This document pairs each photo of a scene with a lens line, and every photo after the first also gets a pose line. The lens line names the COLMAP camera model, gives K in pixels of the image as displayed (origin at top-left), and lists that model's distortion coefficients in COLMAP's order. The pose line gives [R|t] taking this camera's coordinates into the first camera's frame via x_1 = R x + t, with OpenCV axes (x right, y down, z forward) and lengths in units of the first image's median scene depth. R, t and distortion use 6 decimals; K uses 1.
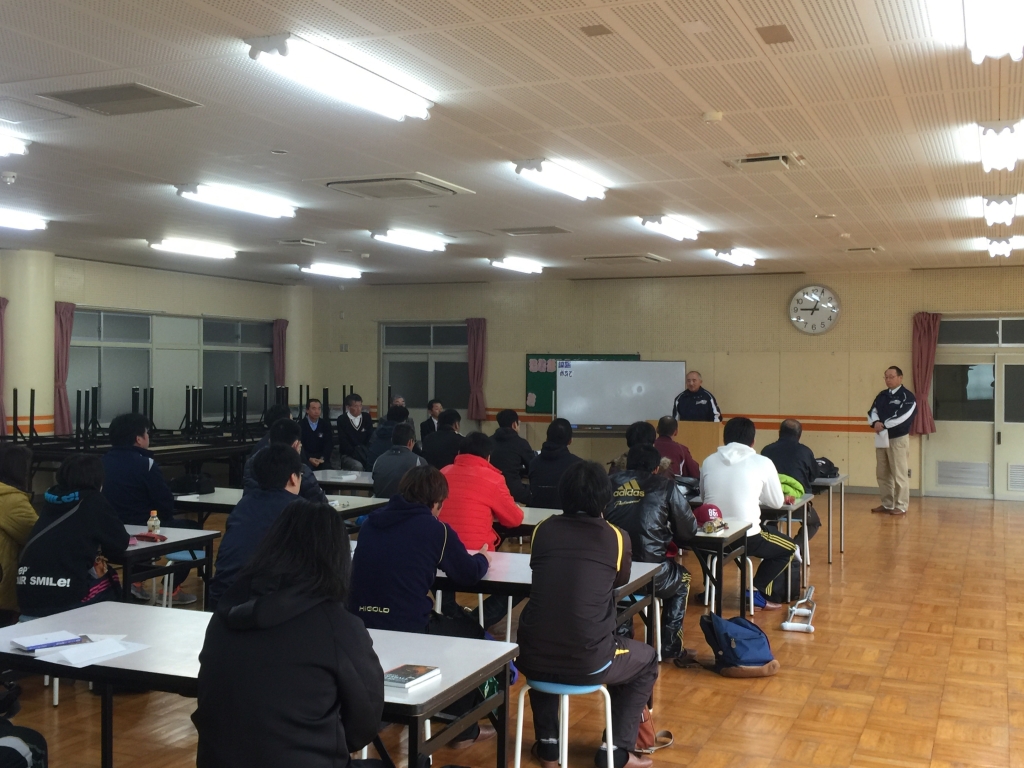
lens RADIAL K [[1121.6, 0, 512.0], [0, 1121.6, 384.0], [0, 0, 1]] dist [0.001098, -0.000119]
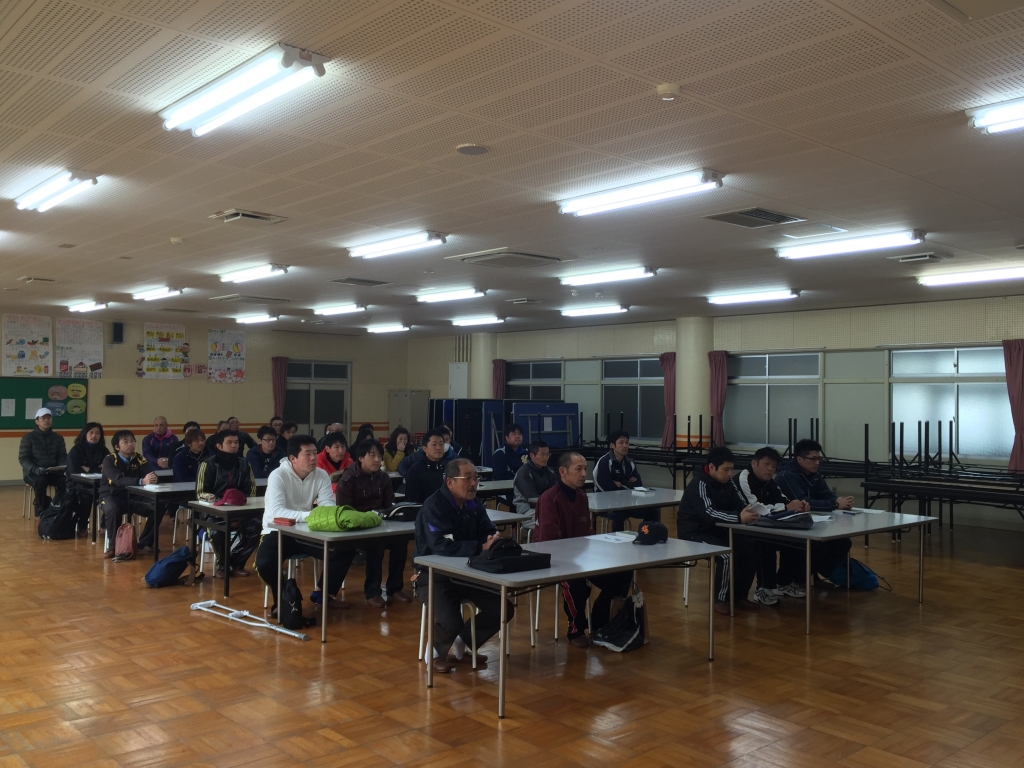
lens RADIAL K [[920.9, 0, 512.0], [0, 920.9, 384.0], [0, 0, 1]] dist [-0.002812, -0.001020]
pose [[-0.416377, -0.031771, -0.908637, 0.704874], [-0.027627, 0.999370, -0.022283, -0.003317], [0.908772, 0.015824, -0.416992, 1.280323]]
